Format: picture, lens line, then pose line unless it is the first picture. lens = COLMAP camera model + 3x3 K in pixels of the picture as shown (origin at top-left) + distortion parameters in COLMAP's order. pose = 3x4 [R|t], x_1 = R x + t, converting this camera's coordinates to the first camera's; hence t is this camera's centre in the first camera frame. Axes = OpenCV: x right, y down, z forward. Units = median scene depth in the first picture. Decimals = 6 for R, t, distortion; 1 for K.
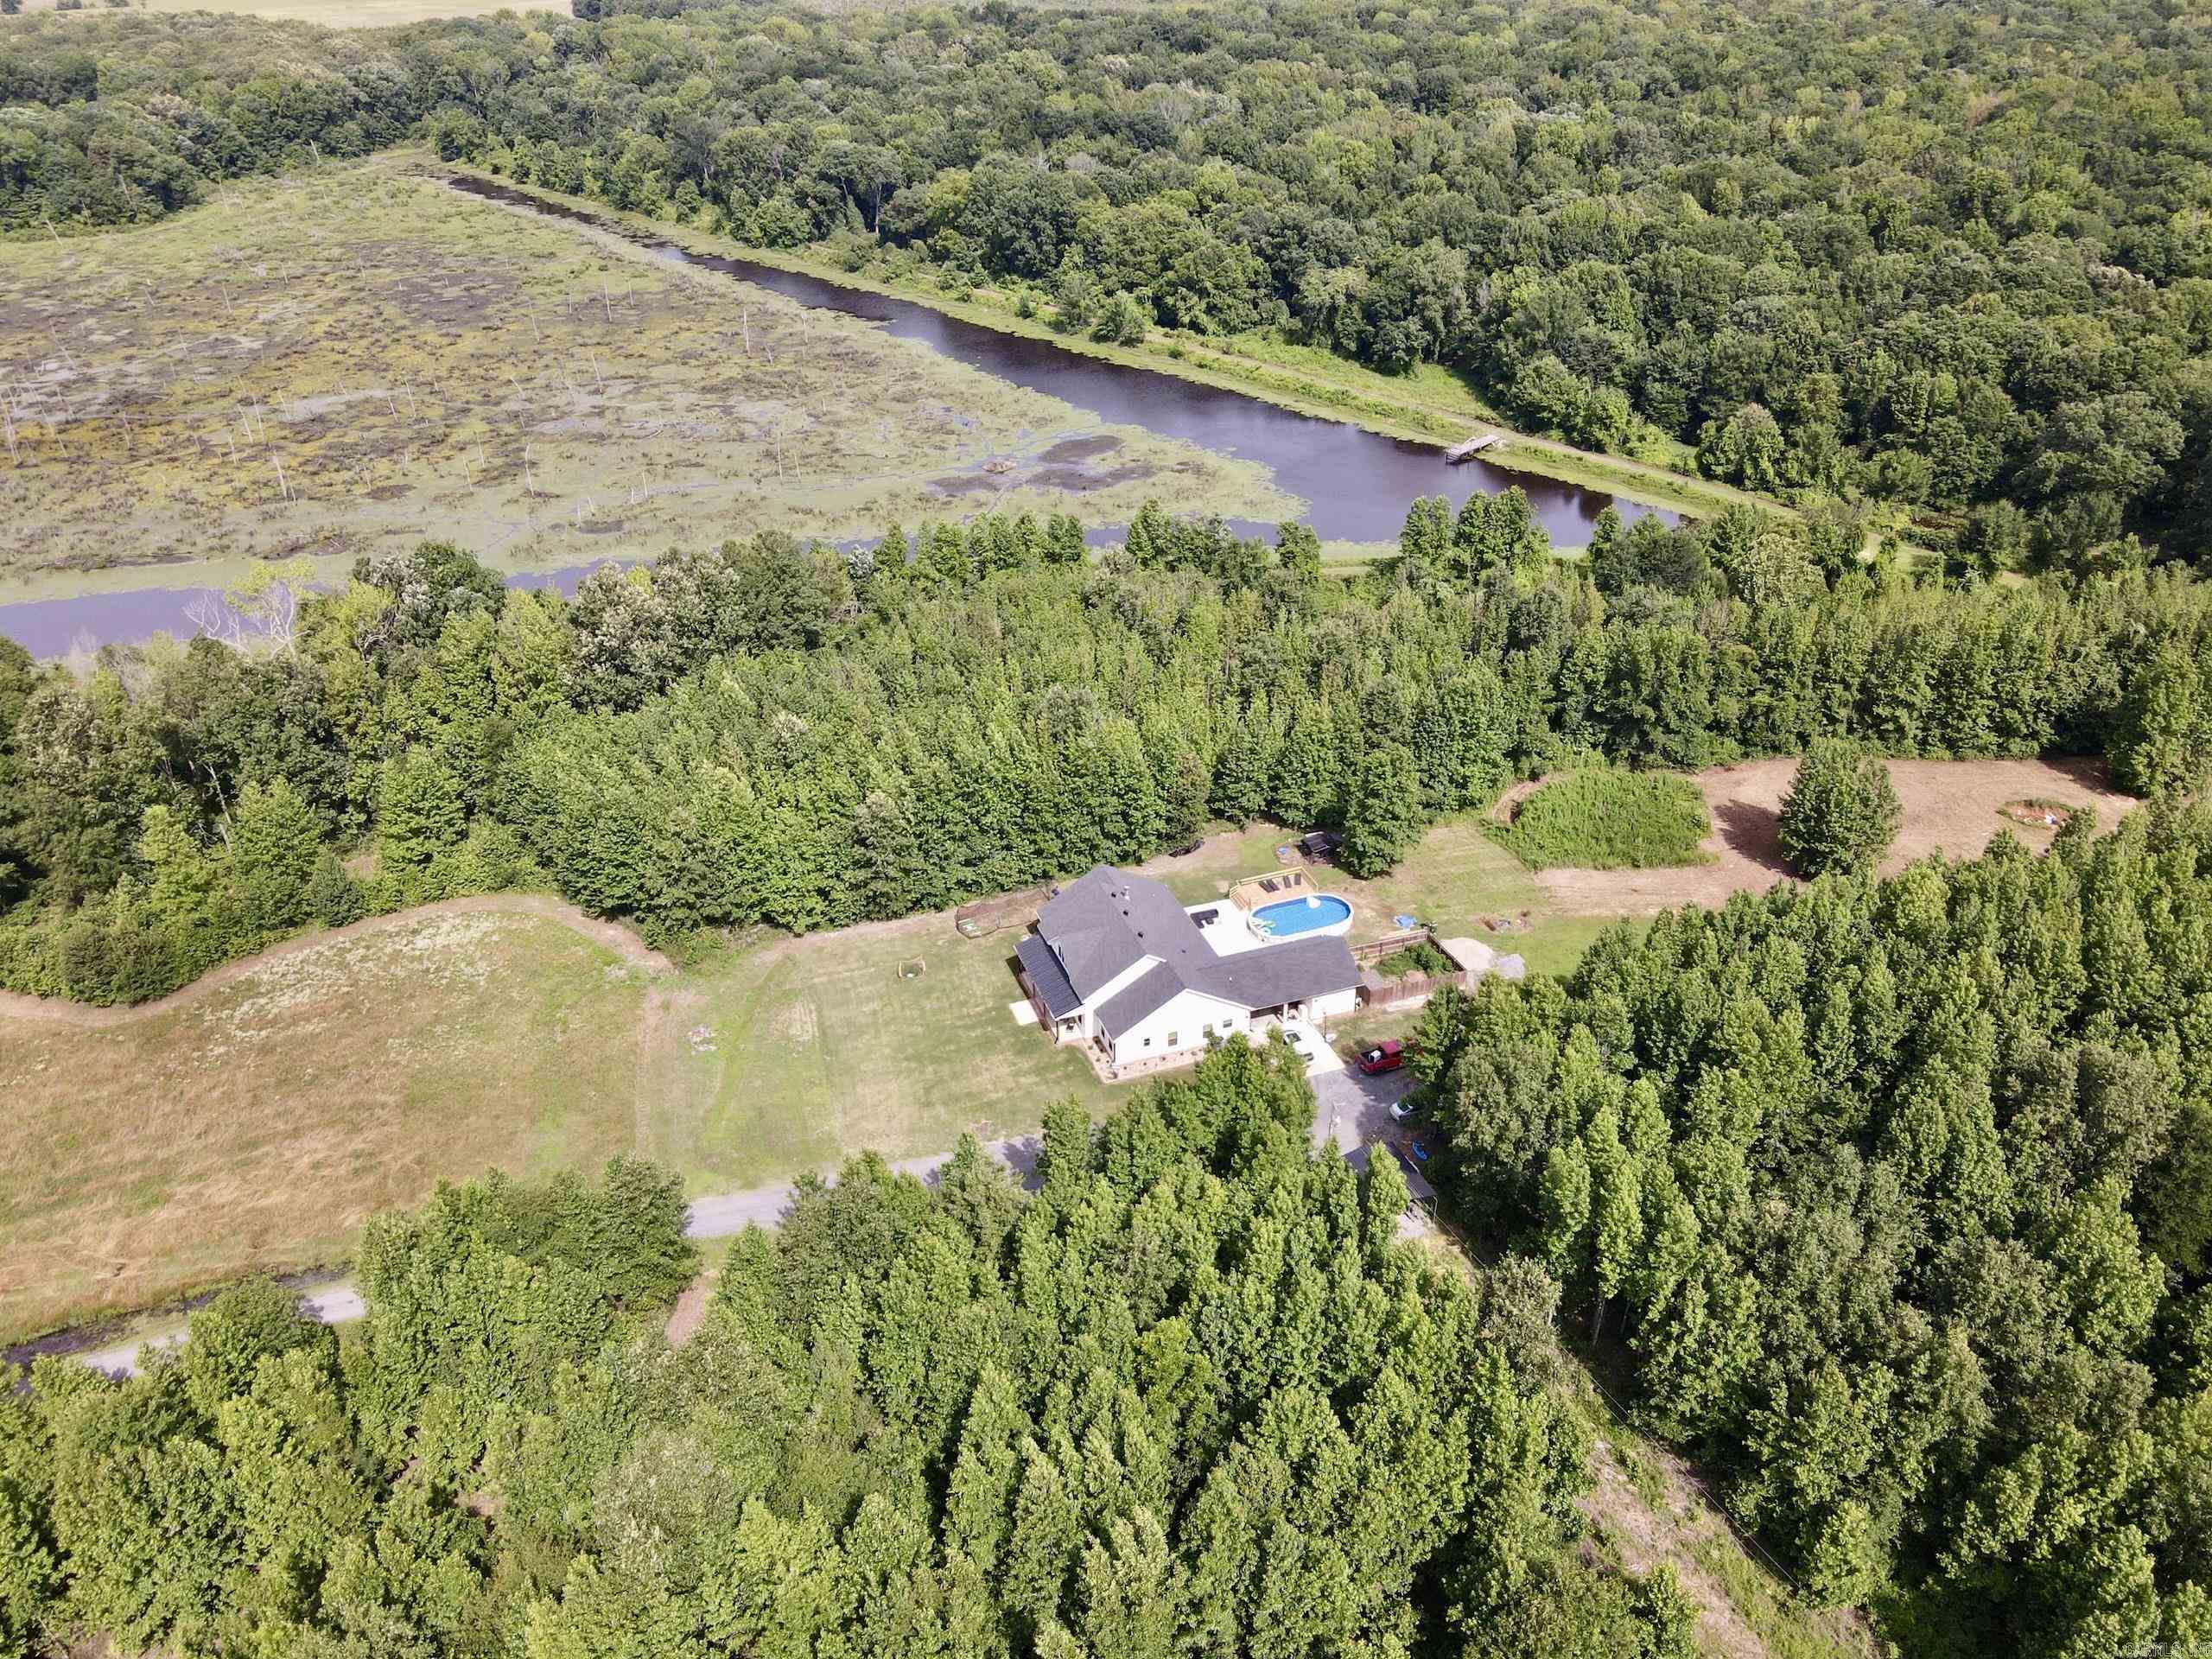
lens RADIAL K [[1620.1, 0, 1091.2], [0, 1620.1, 835.9], [0, 0, 1]] dist [0.007255, 0.017159]
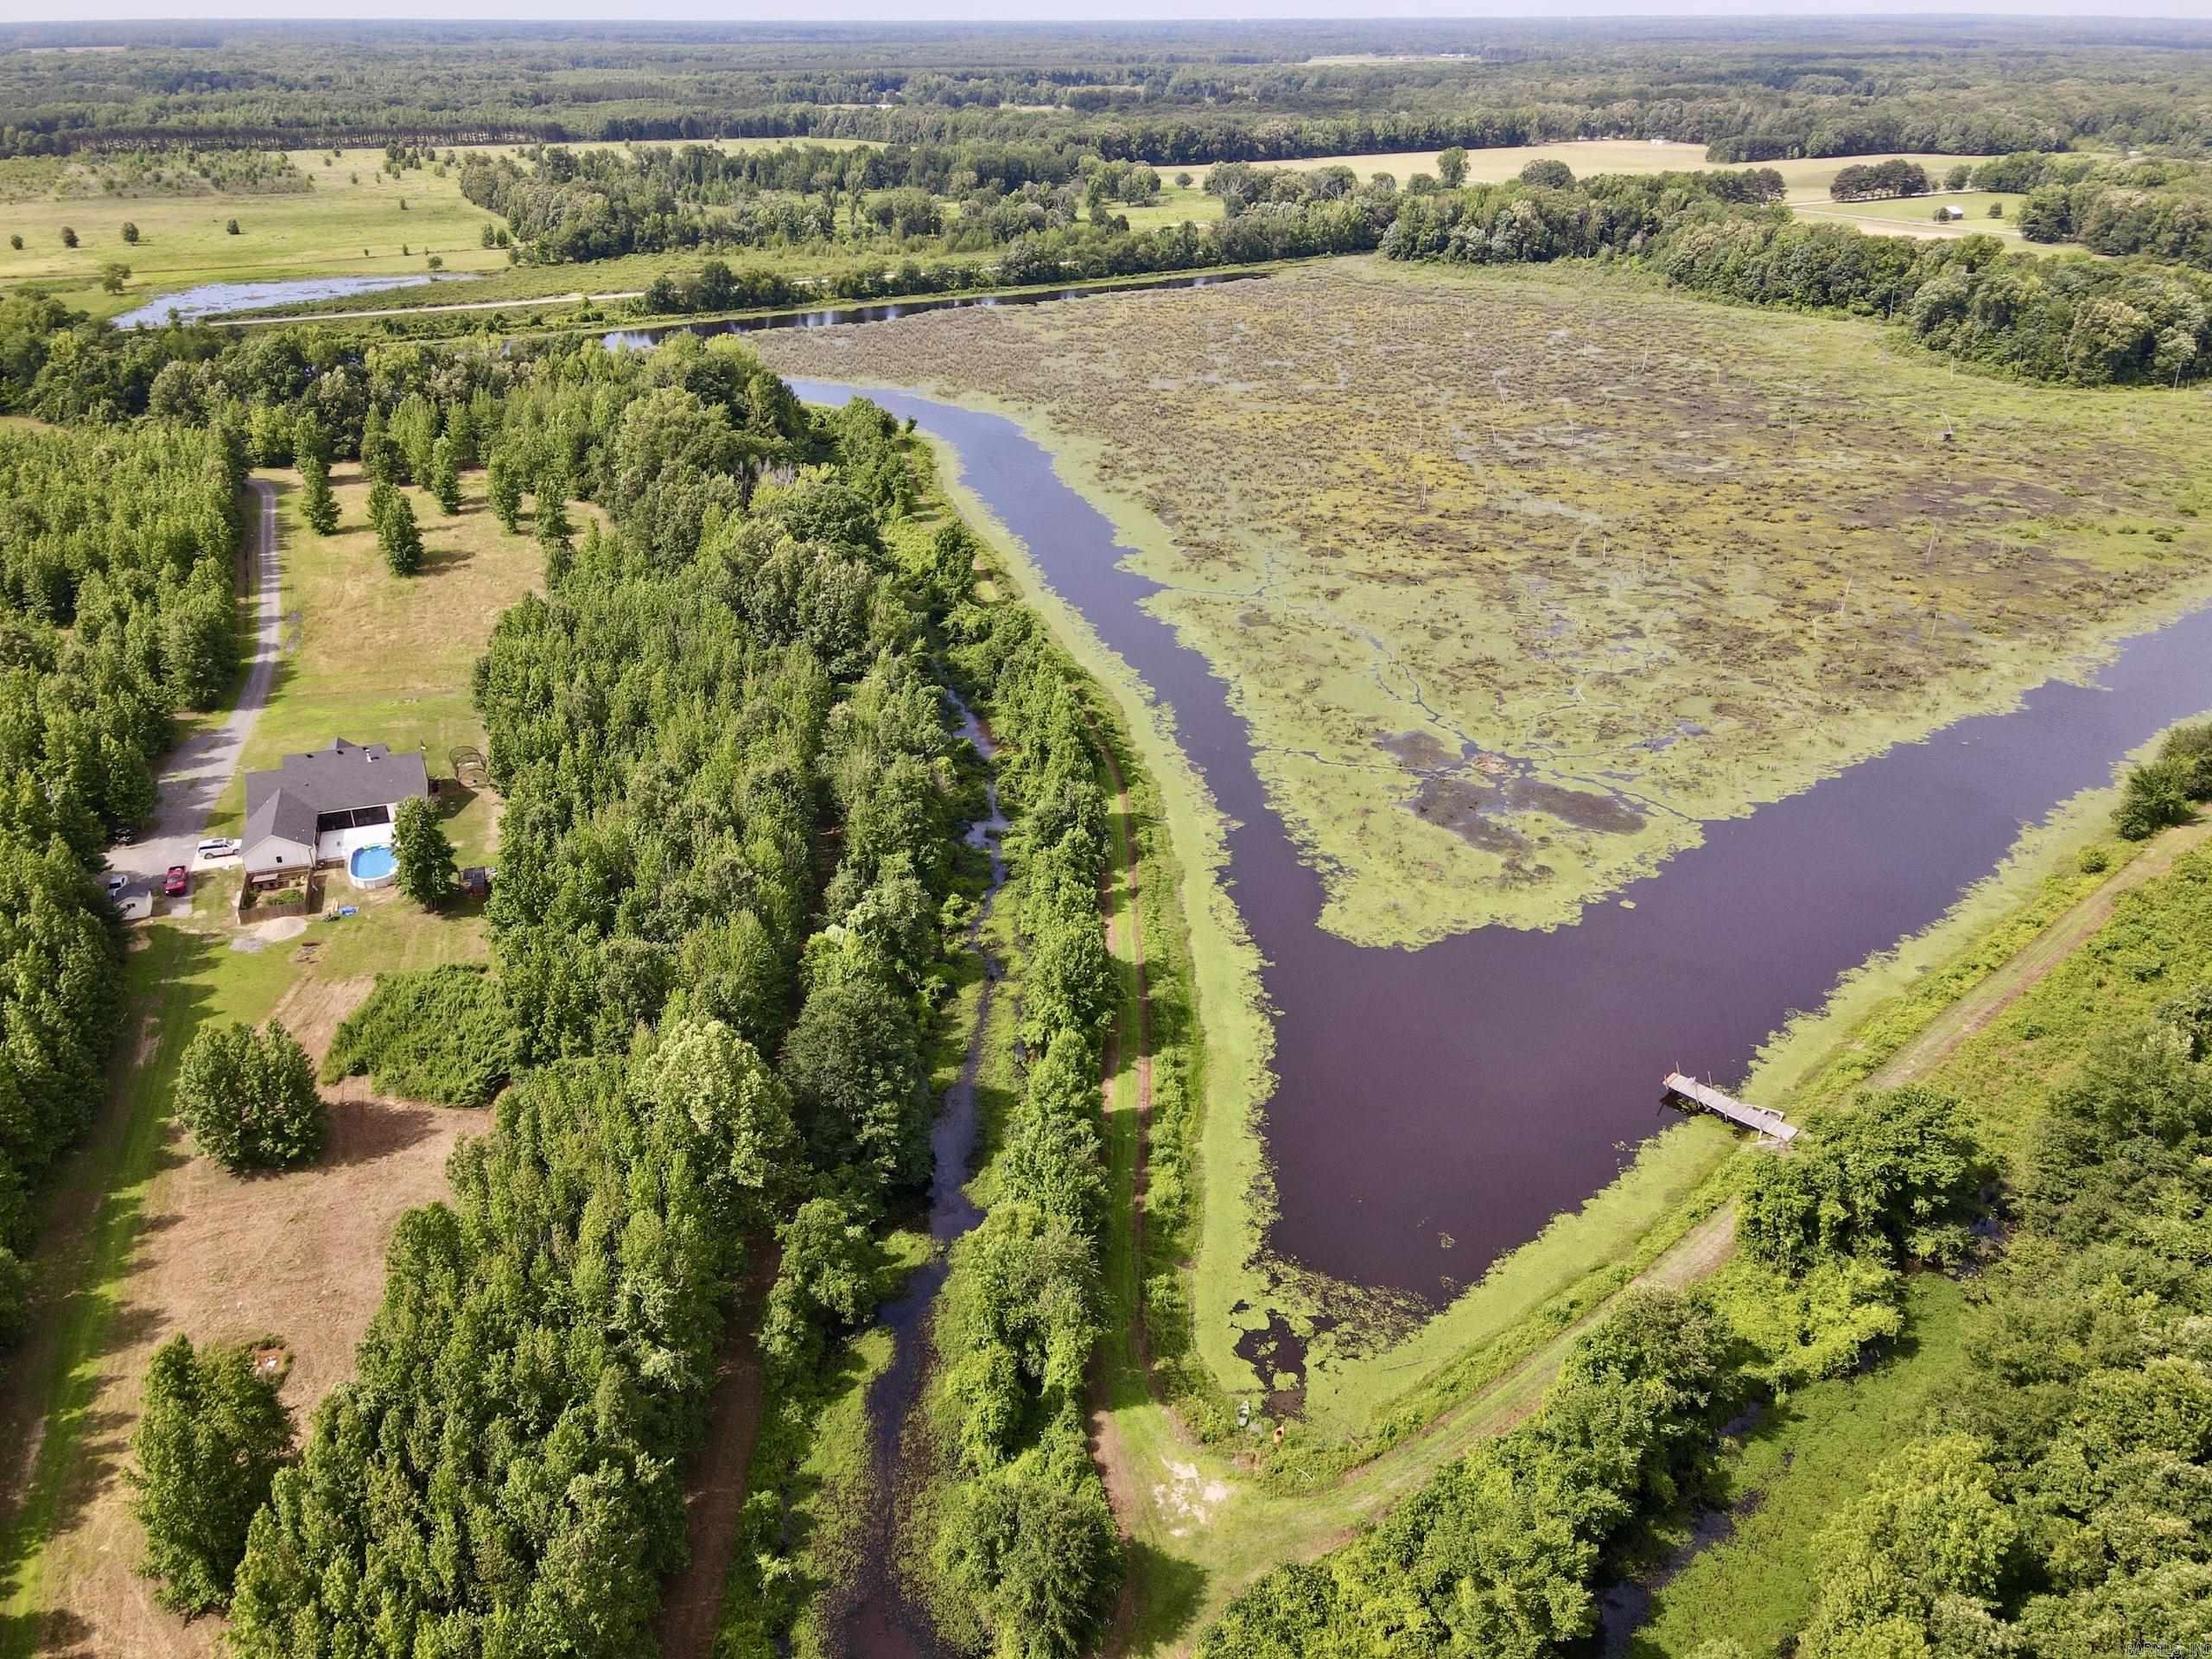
lens RADIAL K [[1620.1, 0, 1104.3], [0, 1620.1, 836.3], [0, 0, 1]] dist [0.007255, 0.017159]
pose [[-0.000726, 0.463647, -0.886019, 0.653548], [-0.519243, 0.757041, 0.396580, -0.401954], [0.854627, 0.460347, 0.240196, 0.613824]]
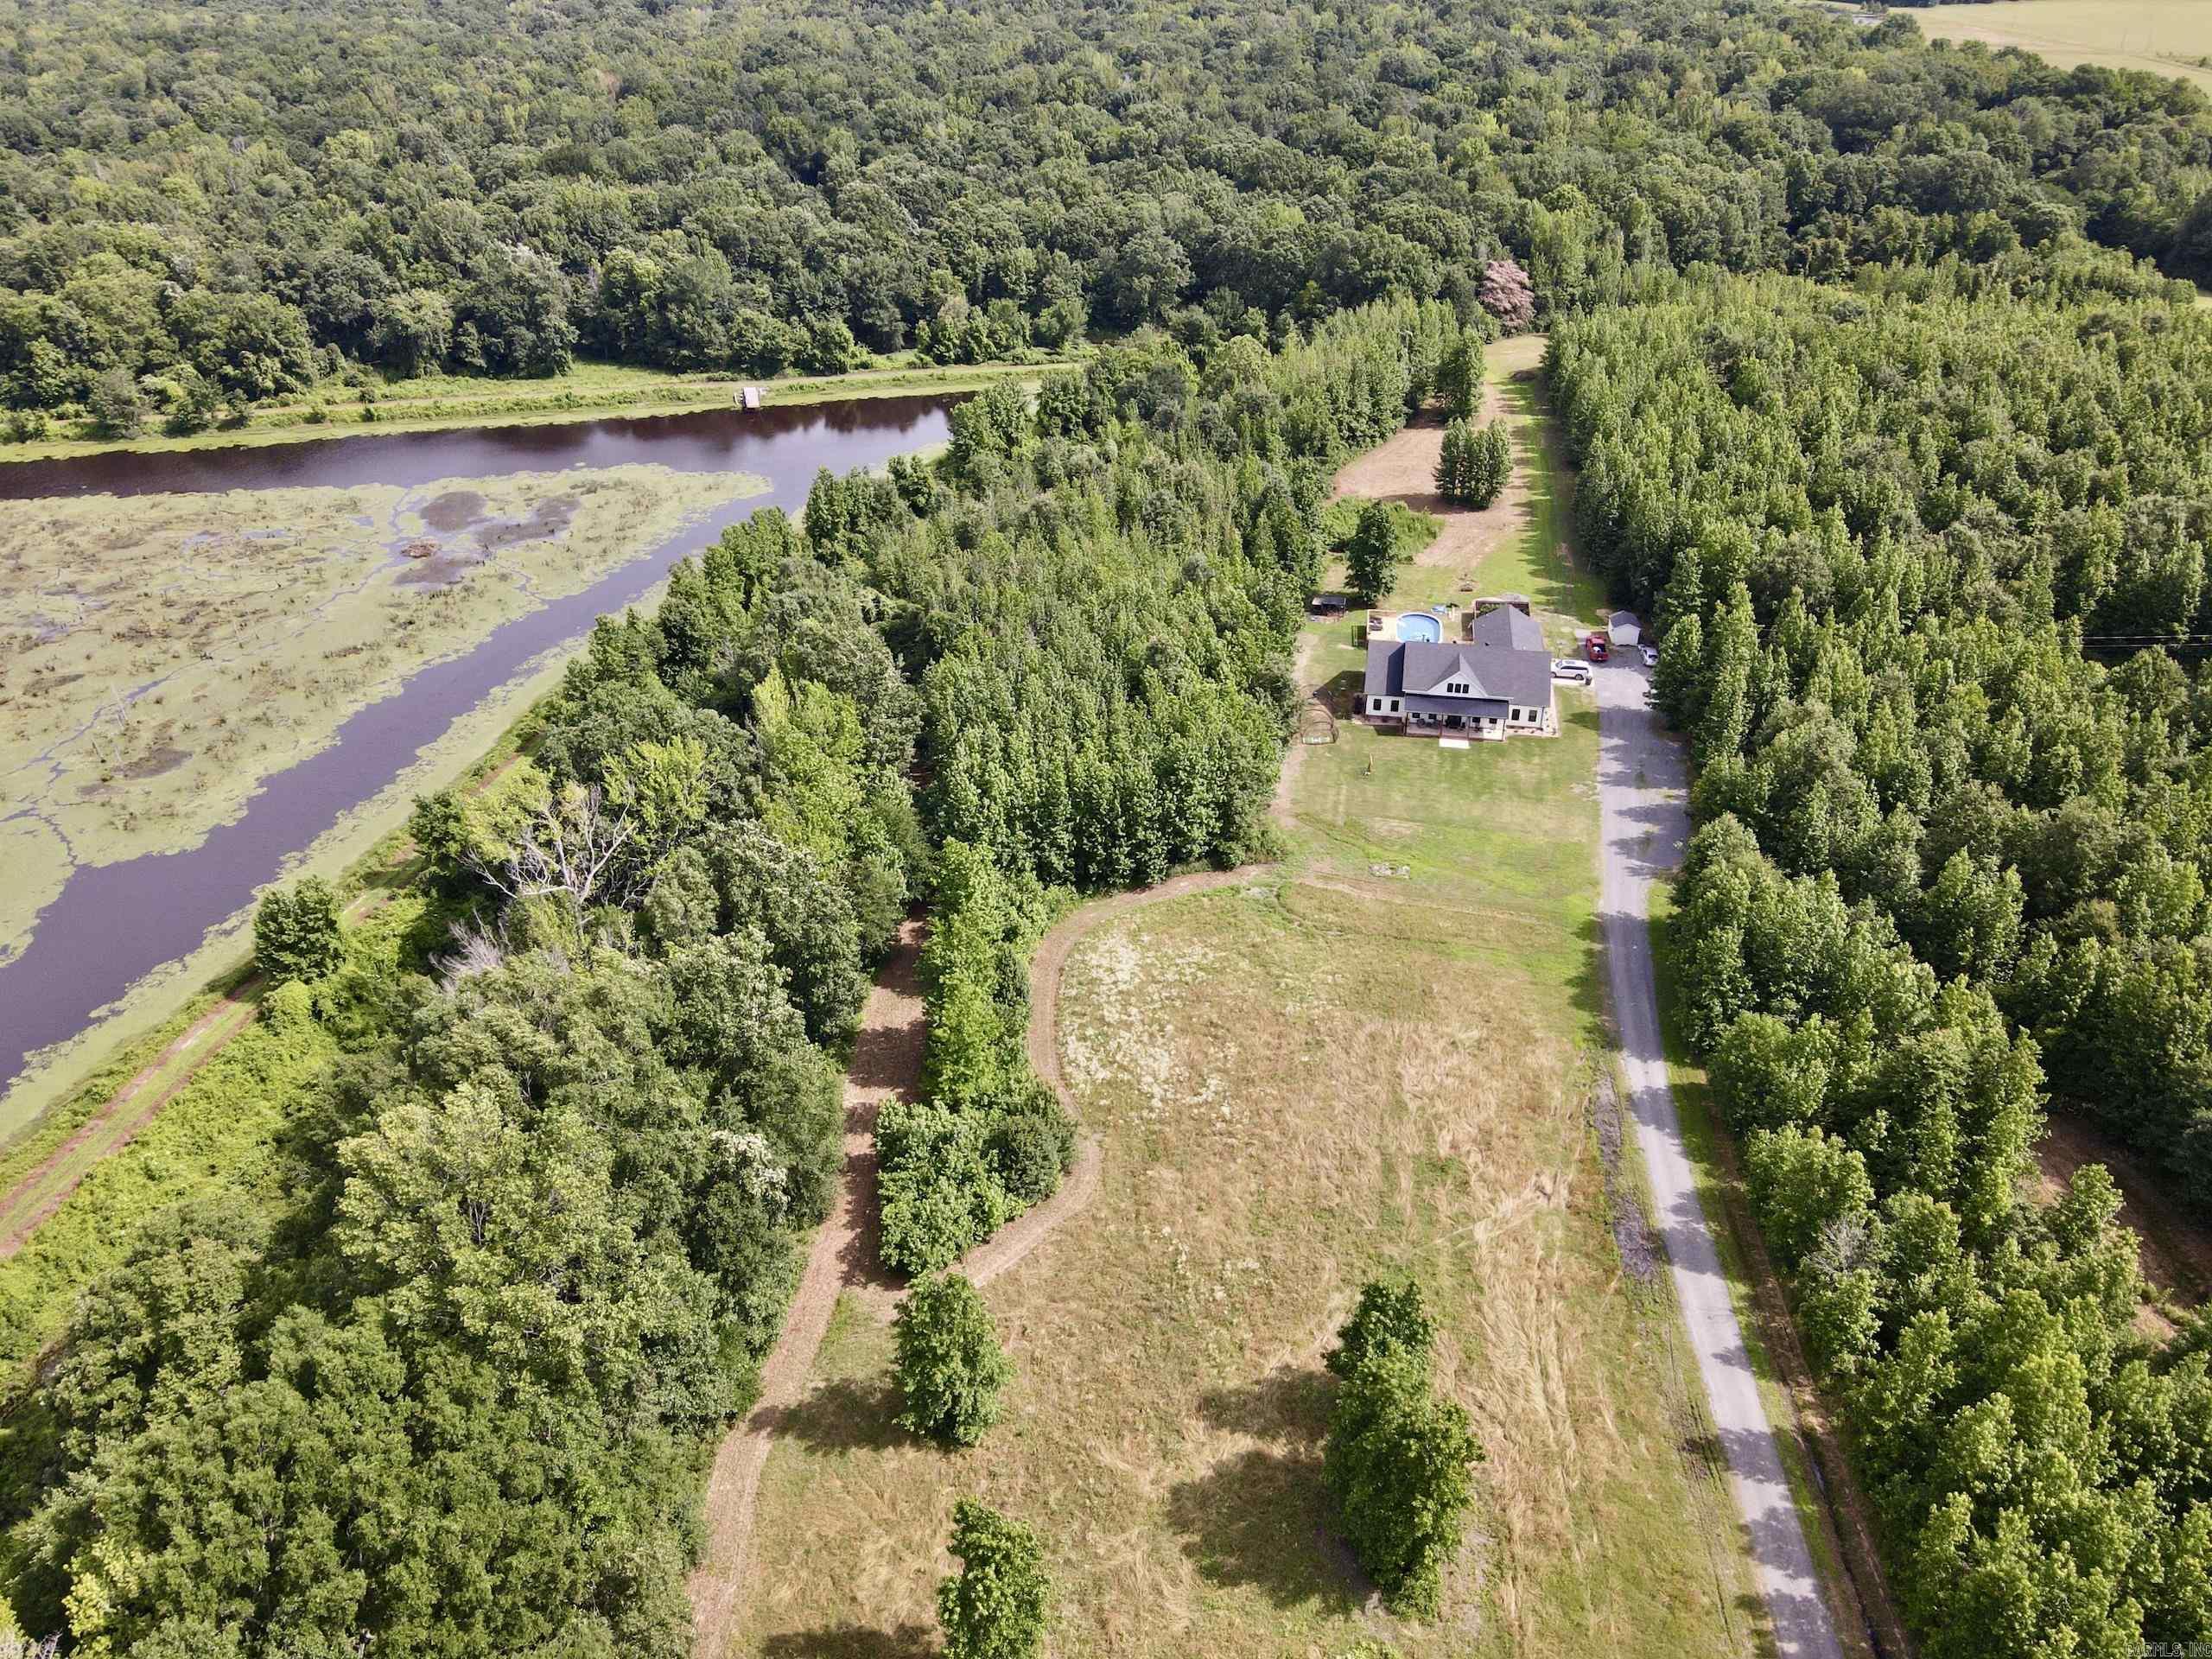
lens RADIAL K [[1620.1, 0, 1089.0], [0, 1620.1, 825.6], [0, 0, 1]] dist [0.007255, 0.017159]
pose [[0.498970, -0.440567, 0.746277, -0.560045], [0.453625, 0.866519, 0.208252, -0.110753], [-0.738413, 0.234618, 0.632219, 0.205324]]
